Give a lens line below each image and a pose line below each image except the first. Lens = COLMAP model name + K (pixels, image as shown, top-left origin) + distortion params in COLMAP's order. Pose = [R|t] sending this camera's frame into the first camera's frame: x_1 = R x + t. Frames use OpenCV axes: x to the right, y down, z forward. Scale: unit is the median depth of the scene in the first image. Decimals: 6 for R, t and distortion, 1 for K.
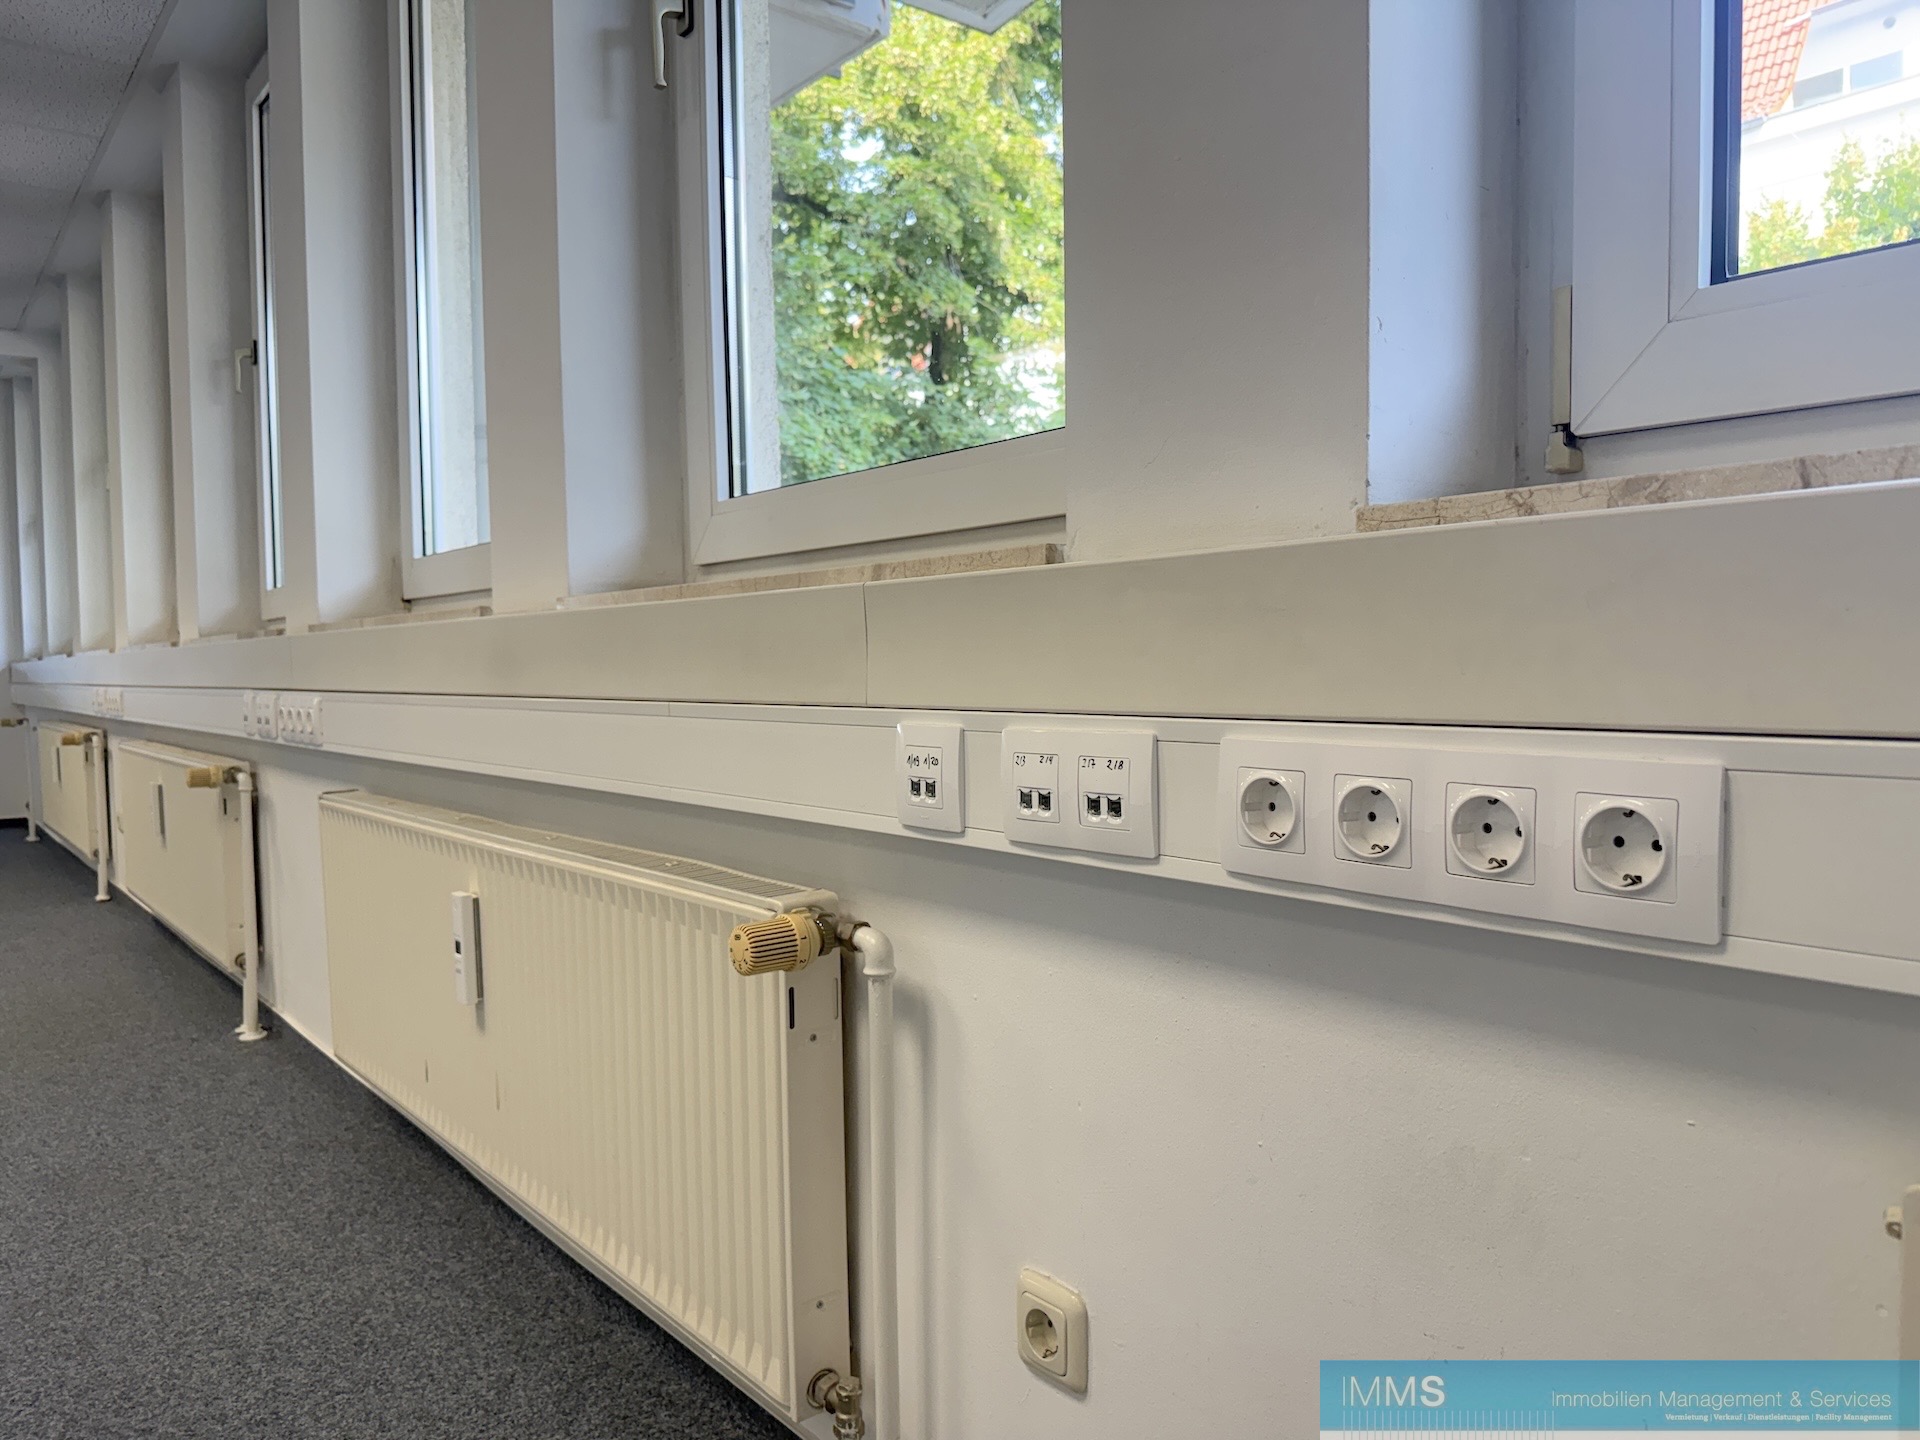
lens RADIAL K [[1346.8, 0, 960.0], [0, 1346.8, 720.0], [0, 0, 1]] dist [0.019331, -0.023232]
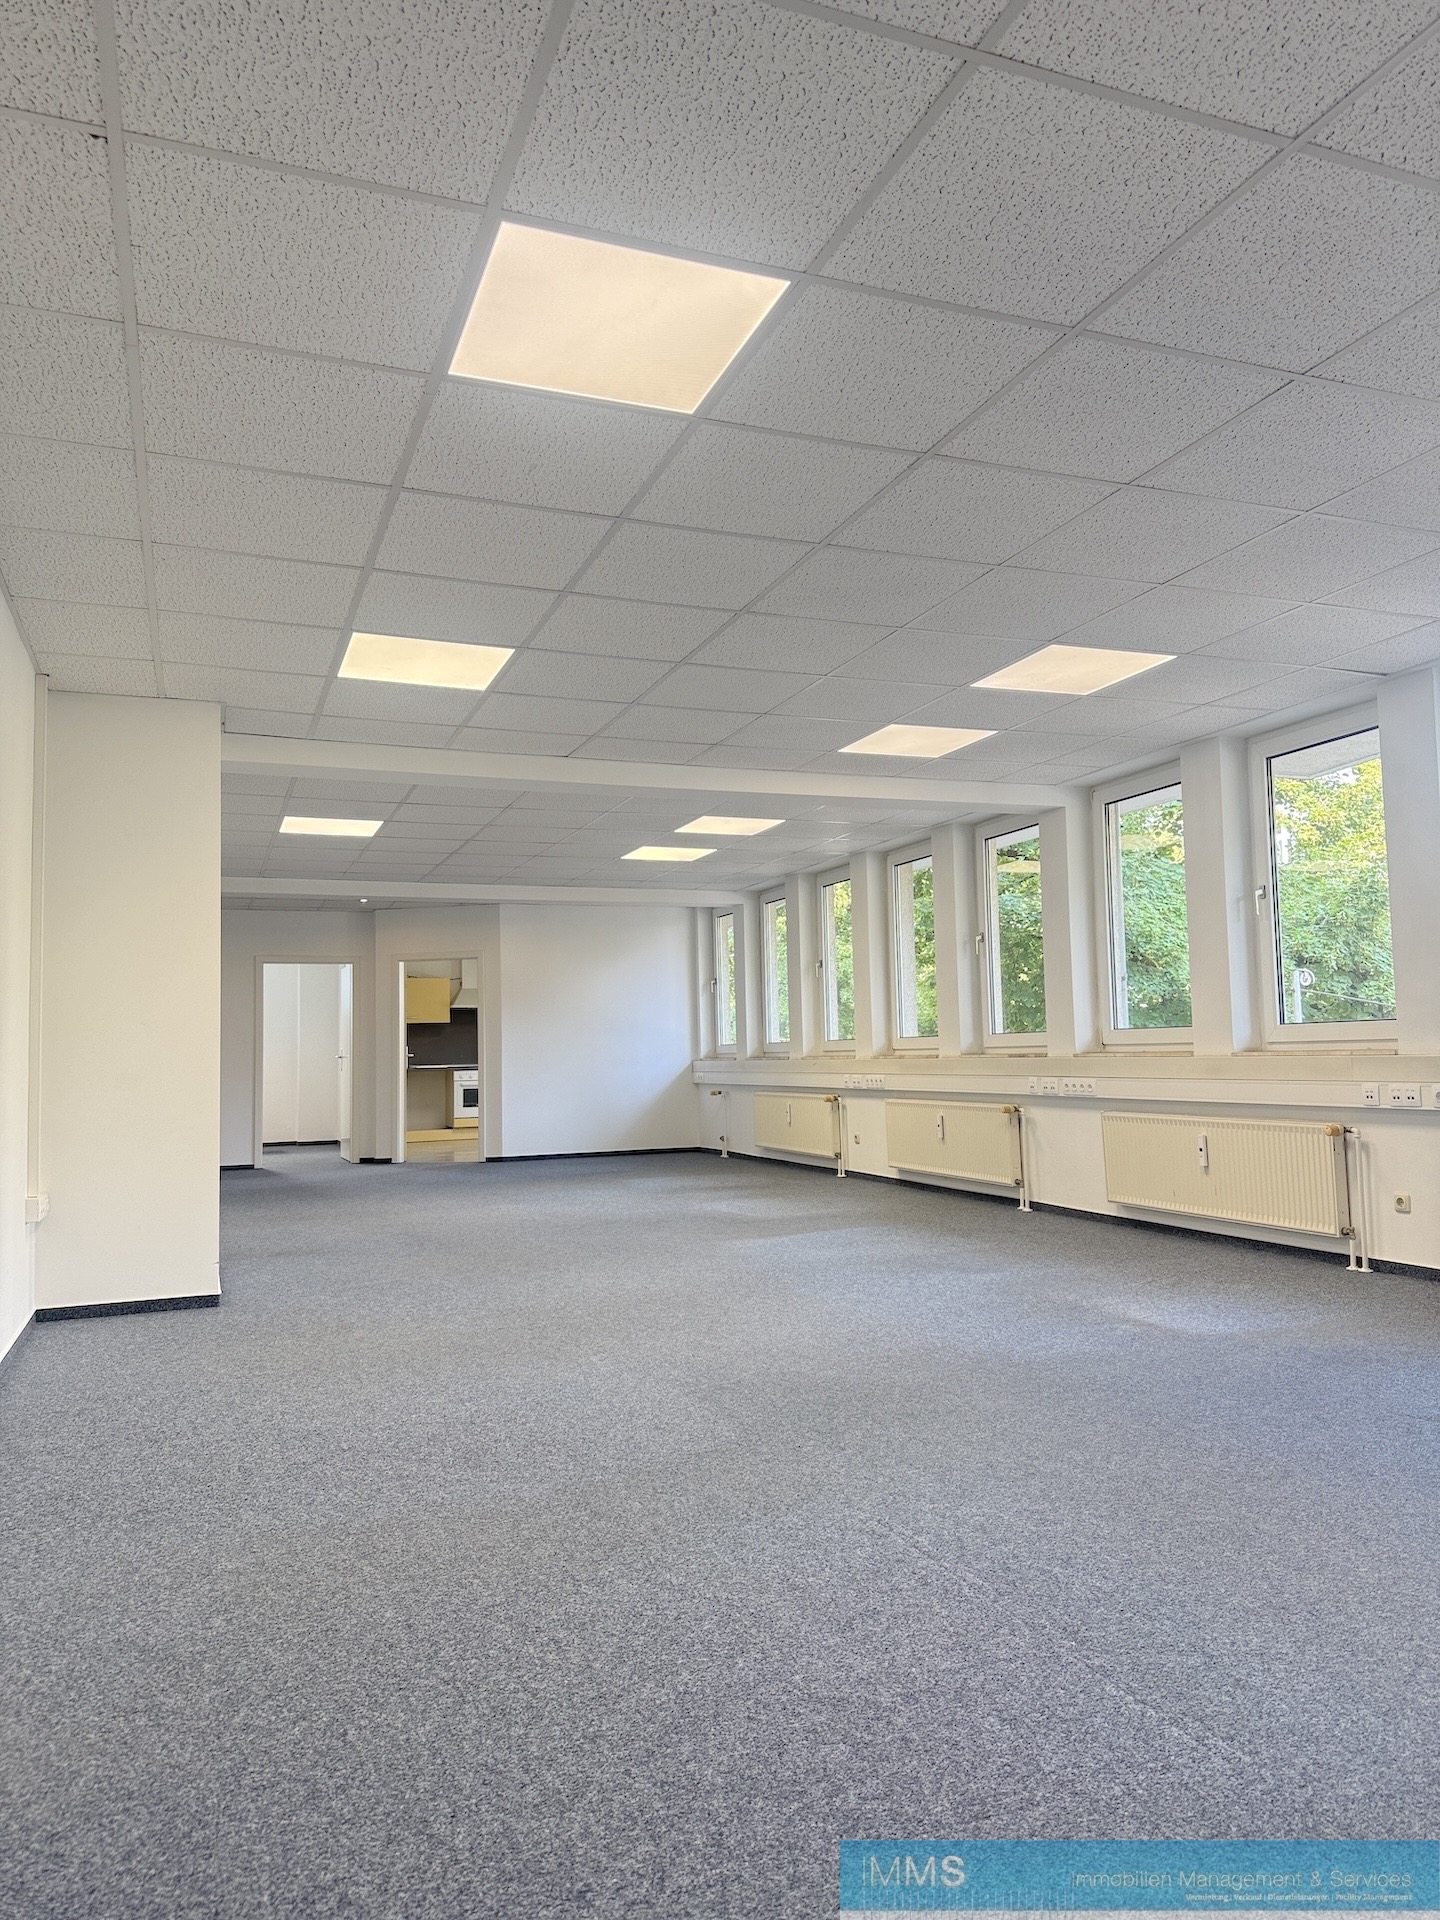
lens RADIAL K [[1356.0, 0, 704.4], [0, 1356.0, 960.4], [0, 0, 1]] dist [0.053102, -0.079221]
pose [[0.950954, -0.029126, -0.307958, -0.503105], [-0.003141, 0.994597, -0.103768, 0.049614], [0.309316, 0.099646, 0.945724, -2.937825]]
